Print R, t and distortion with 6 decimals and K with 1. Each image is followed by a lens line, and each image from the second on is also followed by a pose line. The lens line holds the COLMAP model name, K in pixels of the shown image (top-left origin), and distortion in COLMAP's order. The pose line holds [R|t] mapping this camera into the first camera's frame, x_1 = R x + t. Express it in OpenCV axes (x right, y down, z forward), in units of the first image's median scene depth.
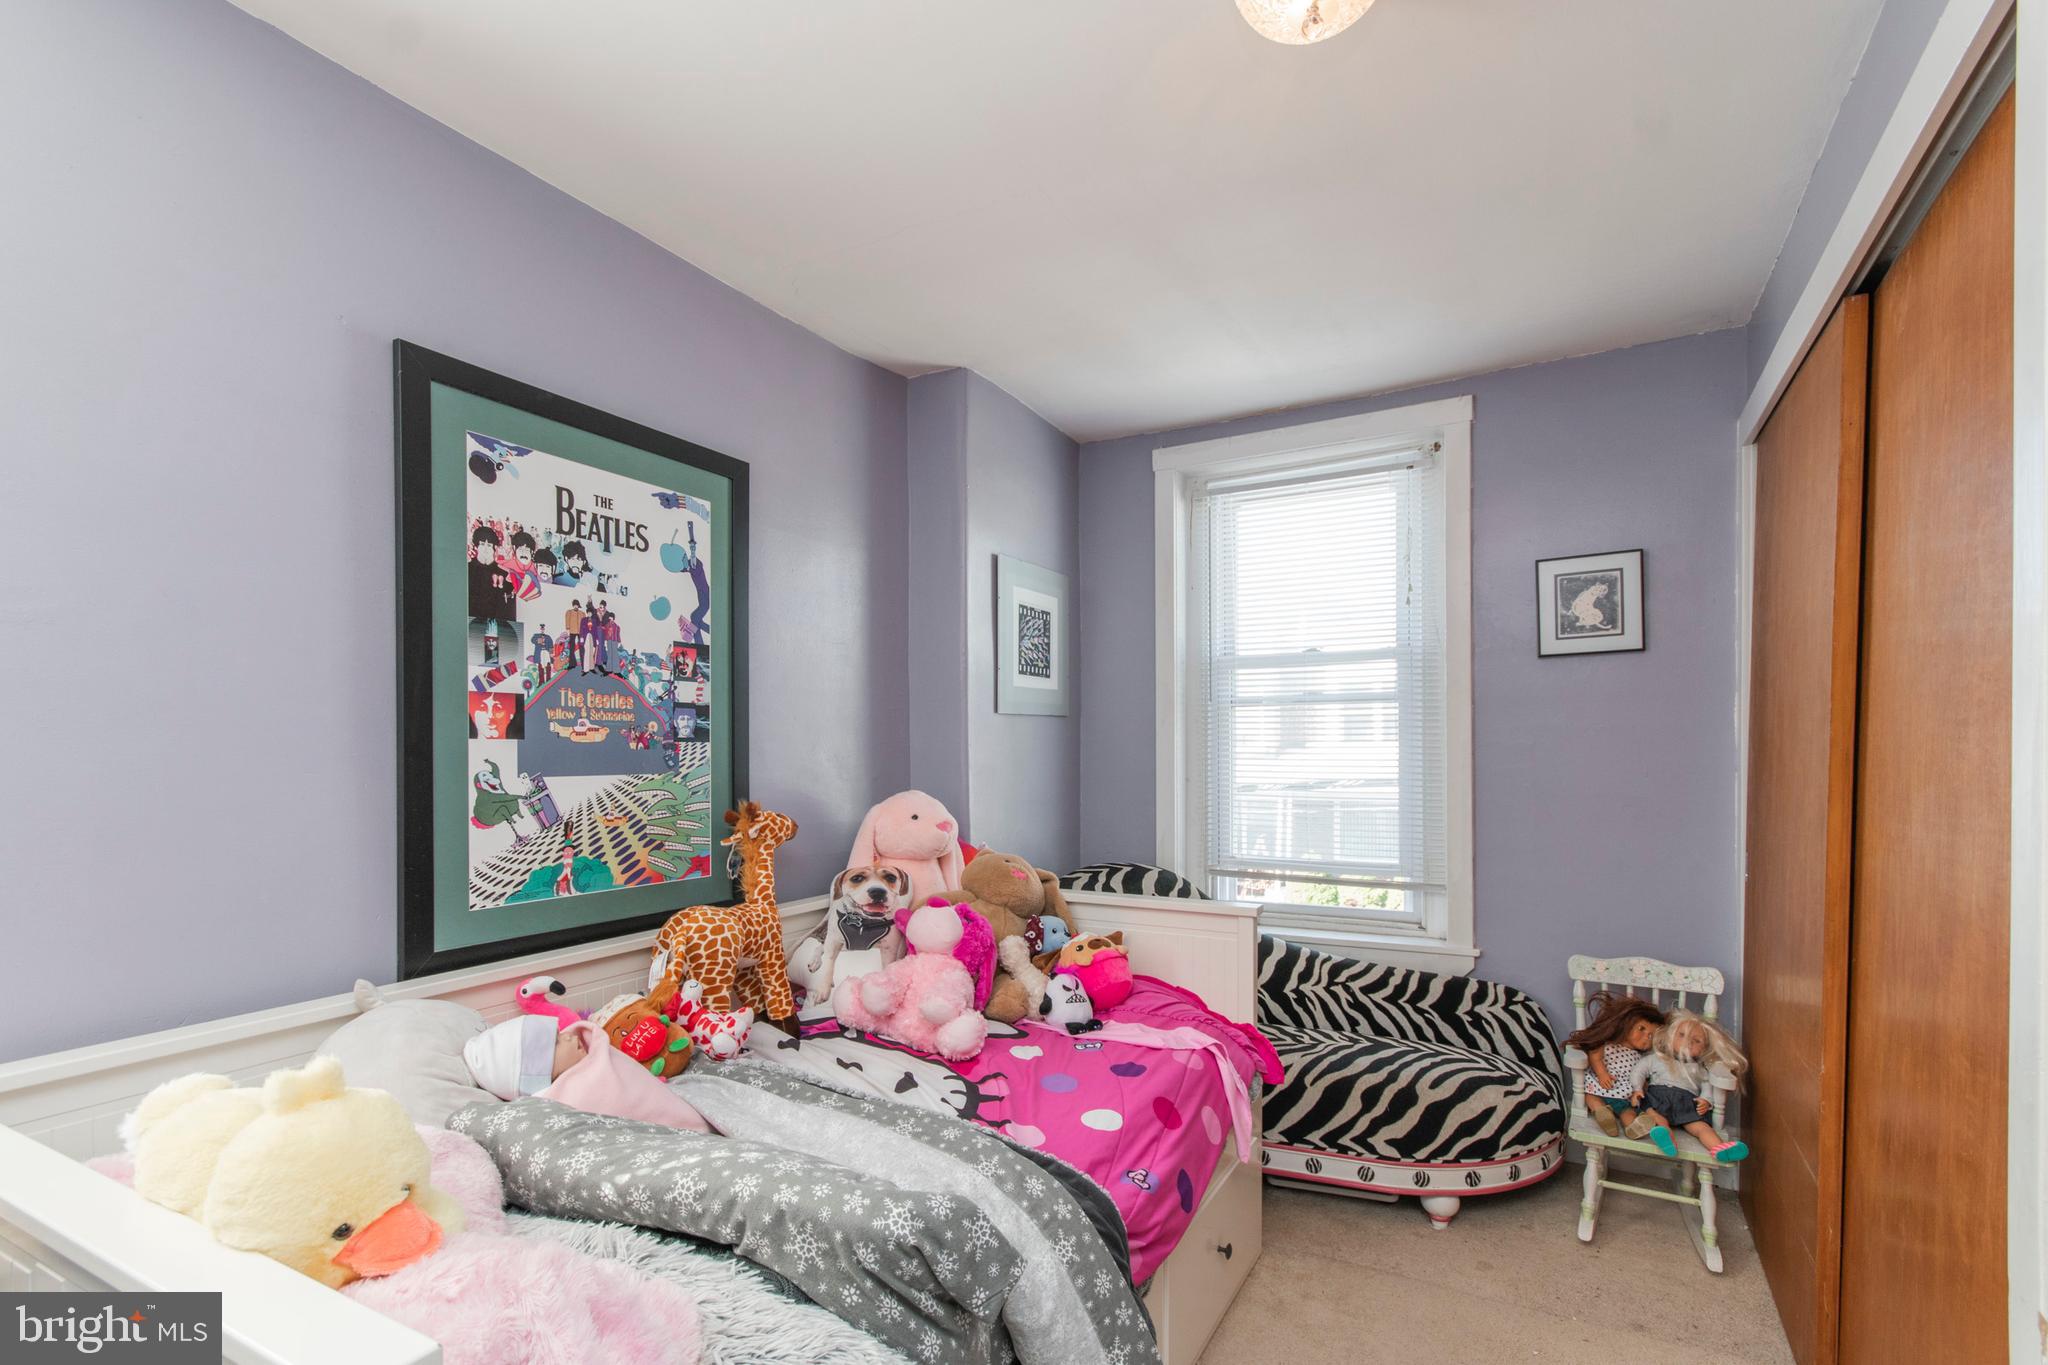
lens RADIAL K [[903.7, 0, 1065.8], [0, 903.7, 763.1], [0, 0, 1]] dist [0.005196, 0.000730]
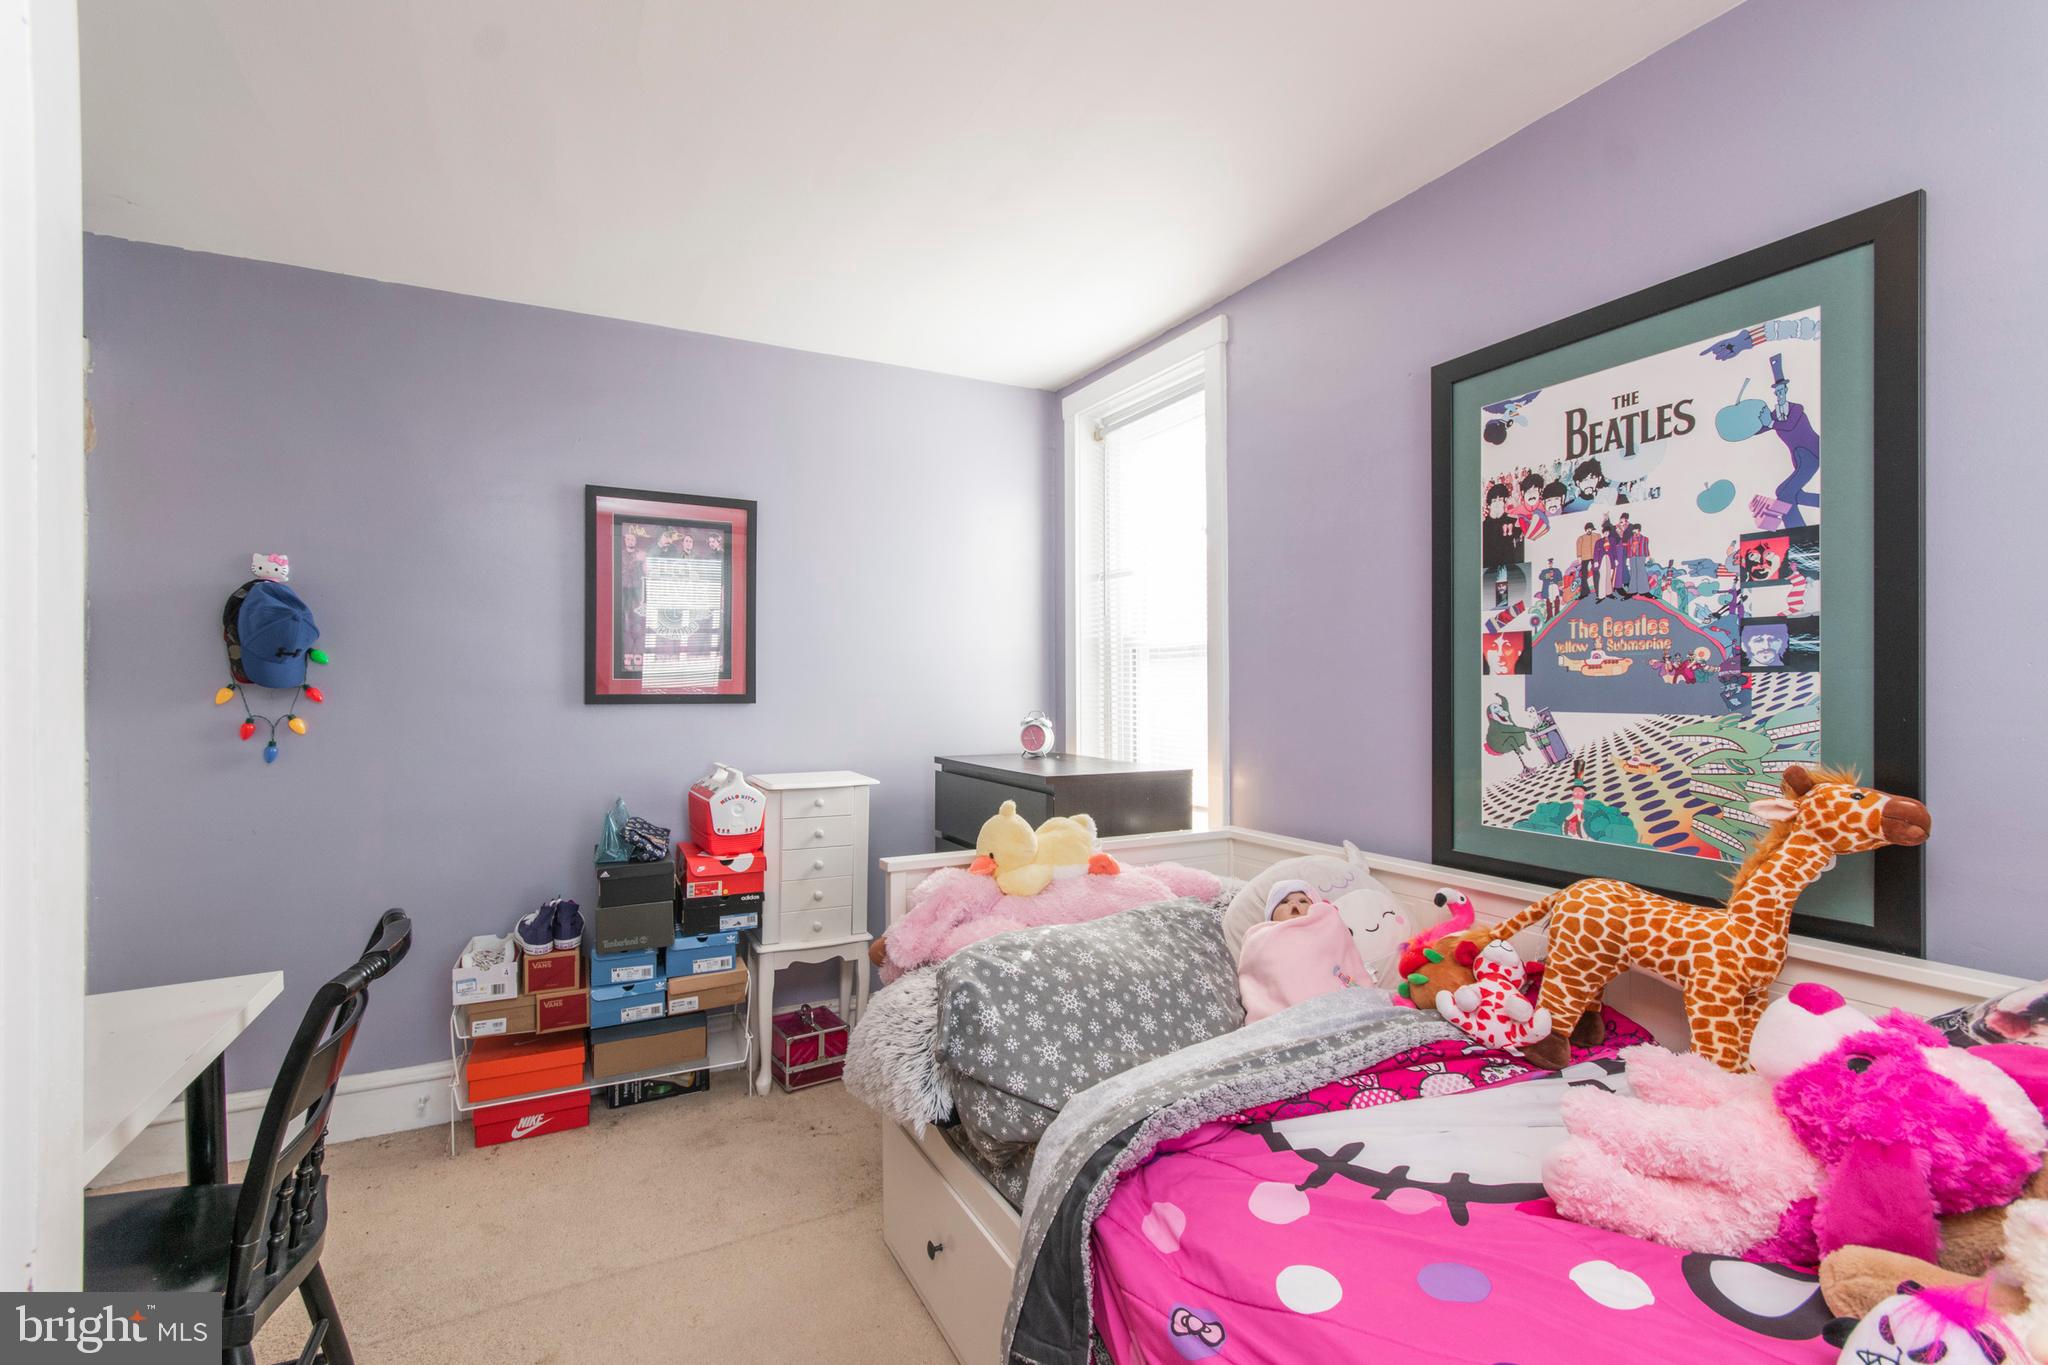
lens RADIAL K [[903.7, 0, 1023.0], [0, 903.7, 682.3], [0, 0, 1]] dist [0.005196, 0.000730]
pose [[-0.551388, 0.002525, -0.834245, 0.471528], [-0.004412, 0.999973, 0.005943, -0.016706], [0.834238, 0.006958, -0.551361, 0.874484]]
